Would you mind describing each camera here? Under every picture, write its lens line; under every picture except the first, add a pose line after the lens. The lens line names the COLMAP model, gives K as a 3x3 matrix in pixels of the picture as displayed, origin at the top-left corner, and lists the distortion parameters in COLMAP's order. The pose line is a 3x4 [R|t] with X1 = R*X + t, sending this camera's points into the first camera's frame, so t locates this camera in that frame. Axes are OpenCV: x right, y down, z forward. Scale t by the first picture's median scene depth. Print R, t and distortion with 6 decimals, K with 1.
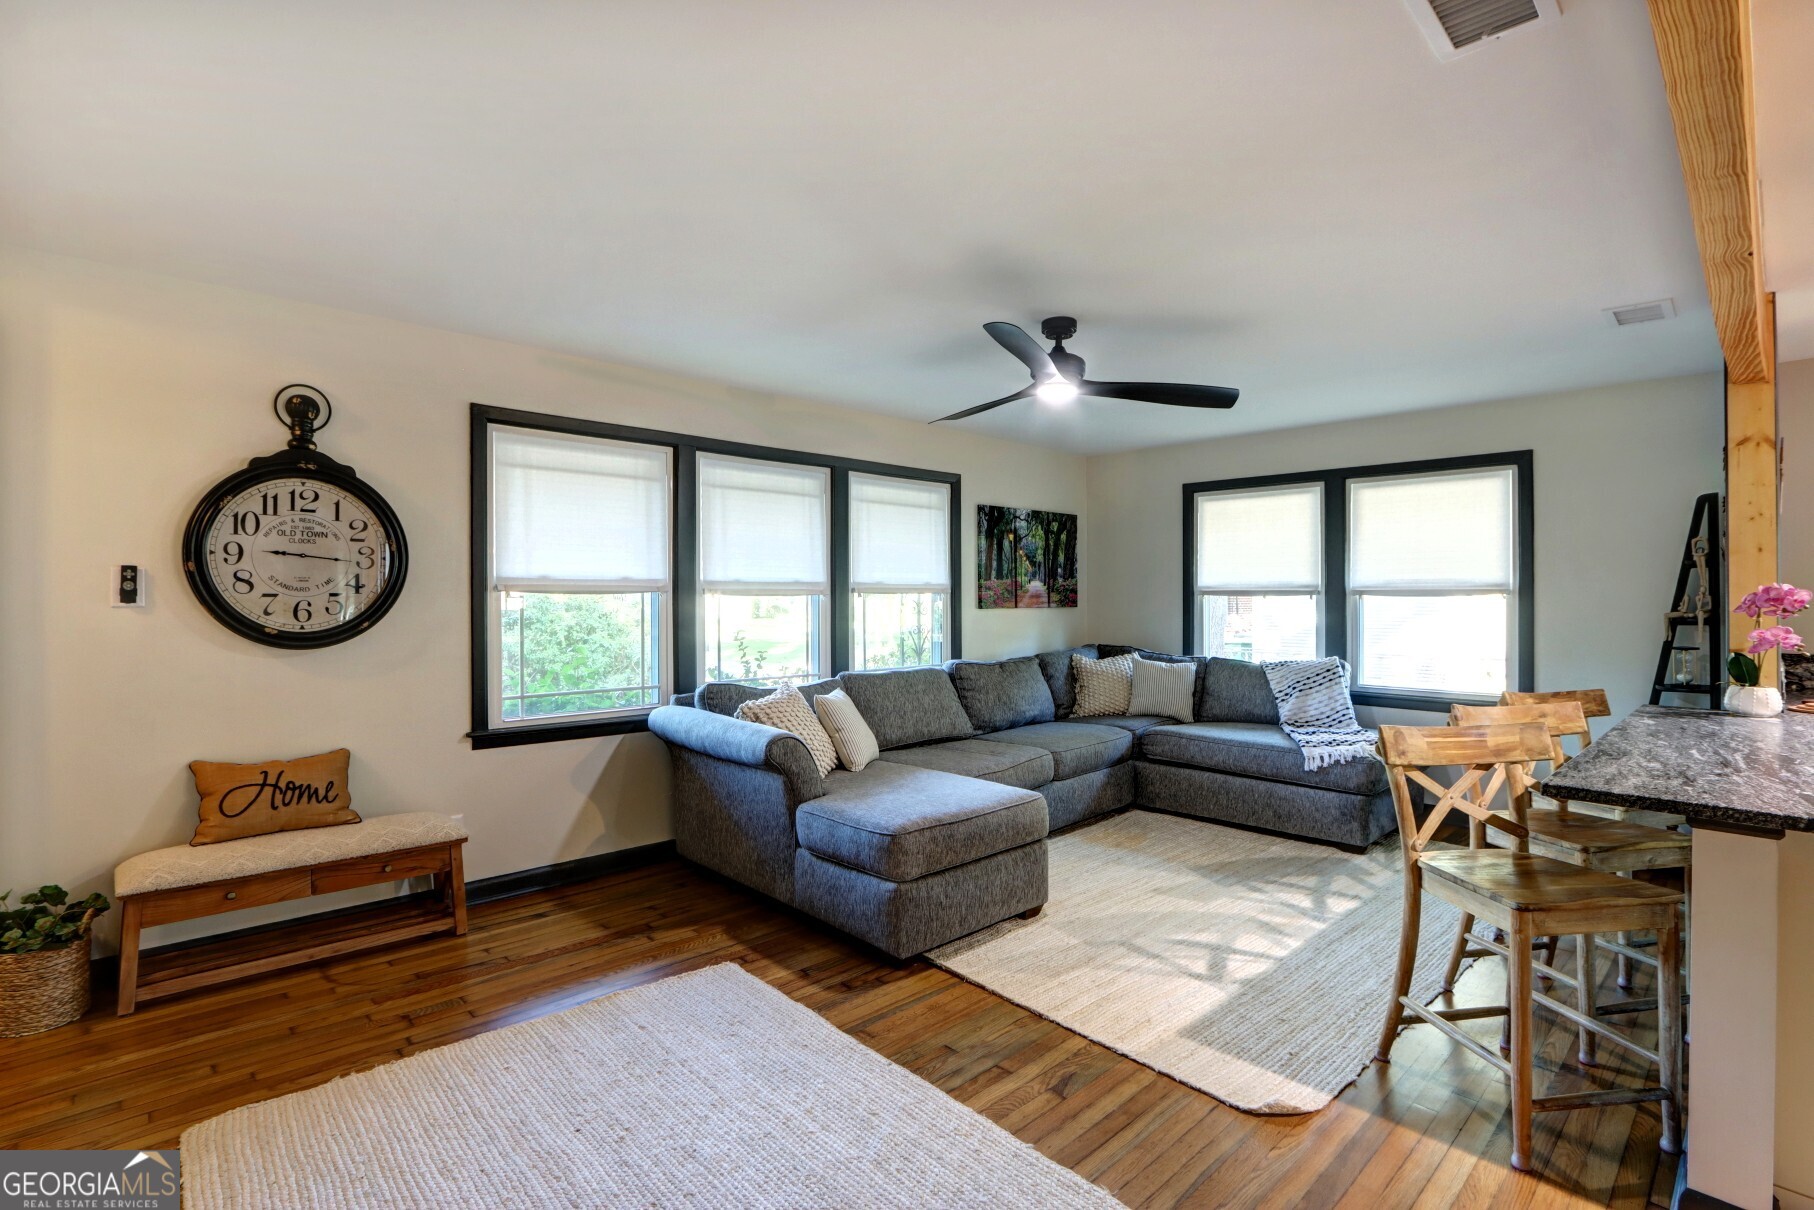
lens RADIAL K [[851.6, 0, 893.2], [0, 851.6, 596.1], [0, 0, 1]] dist [-0.023644, 0.005011]
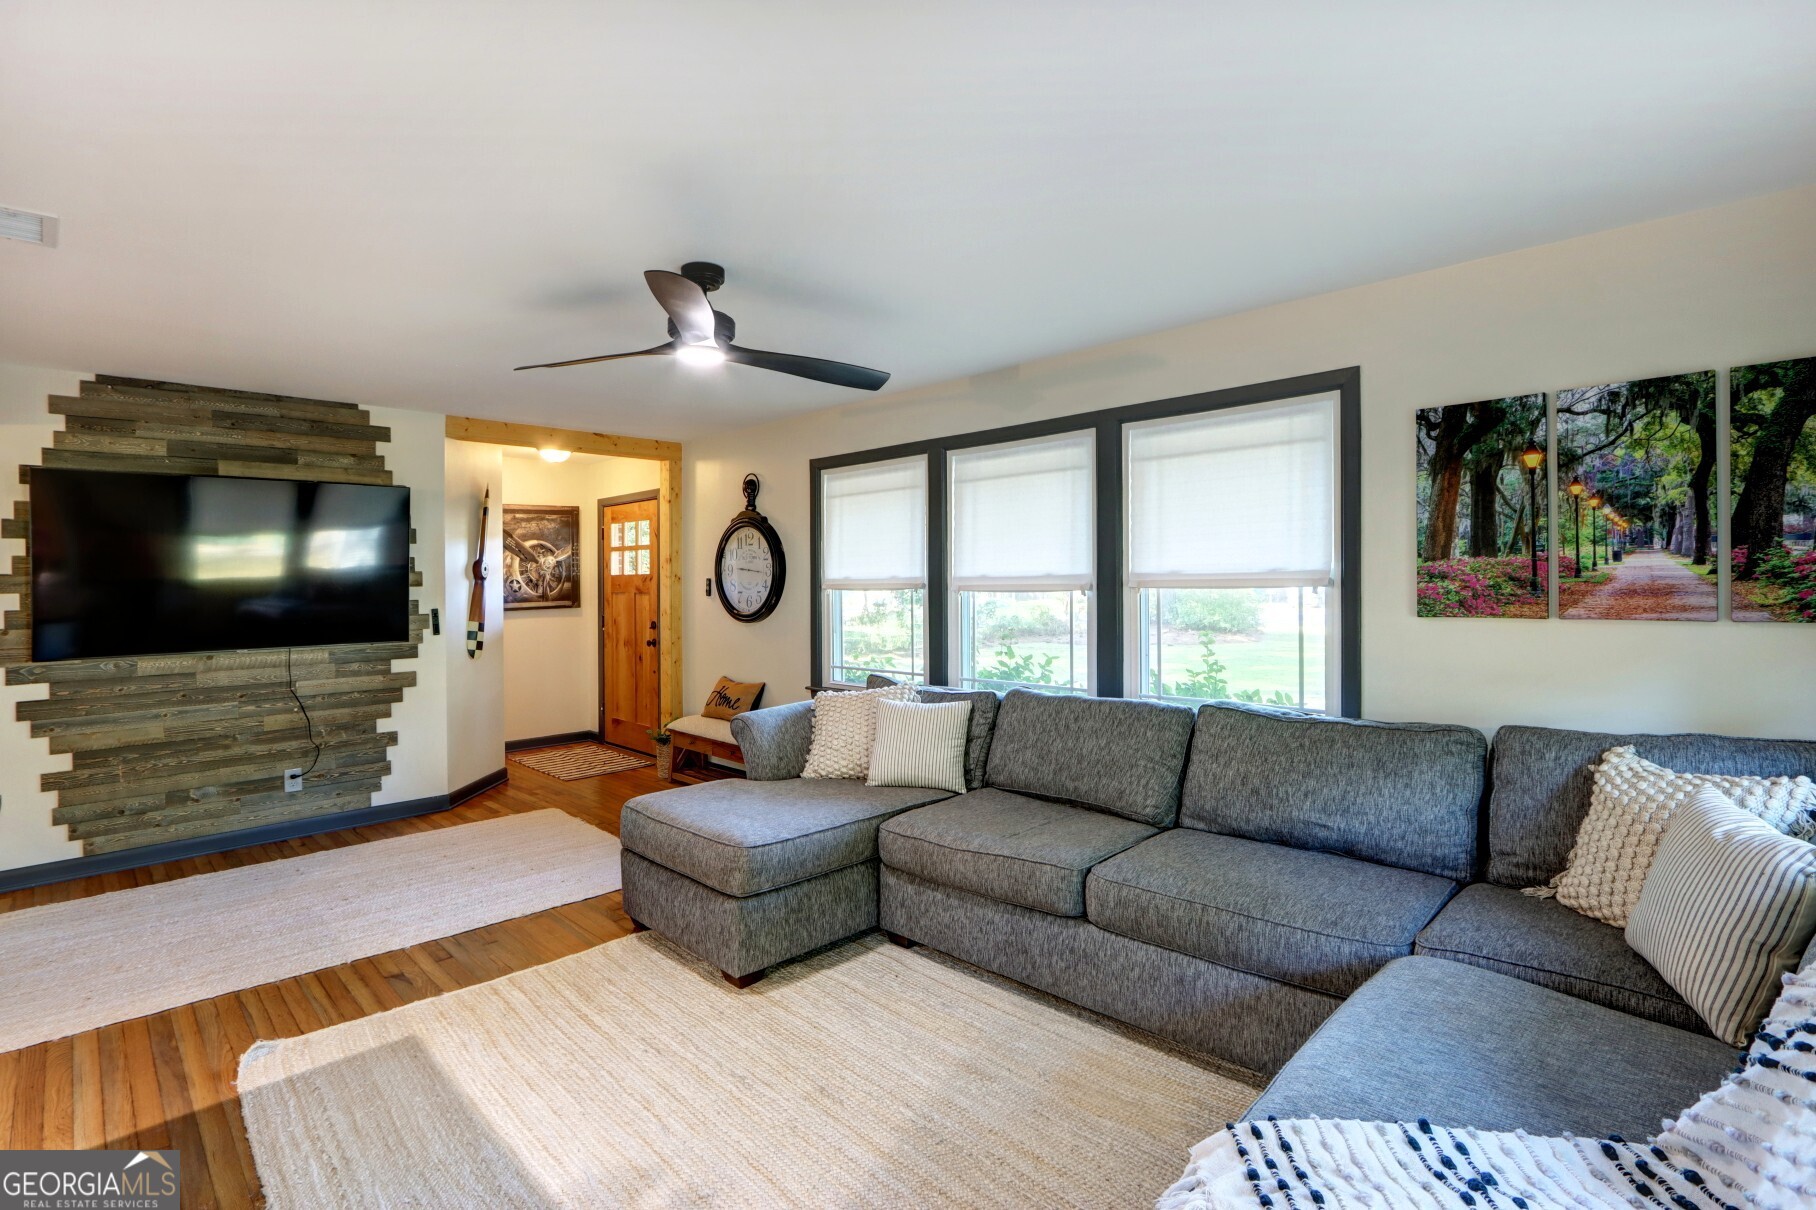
lens RADIAL K [[852.5, 0, 874.1], [0, 852.5, 574.9], [0, 0, 1]] dist [-0.023644, 0.005011]
pose [[0.021199, -0.015687, -0.999652, 1.052710], [0.007718, 0.999850, -0.015526, -0.008339], [0.999745, -0.007386, 0.021317, 1.180496]]
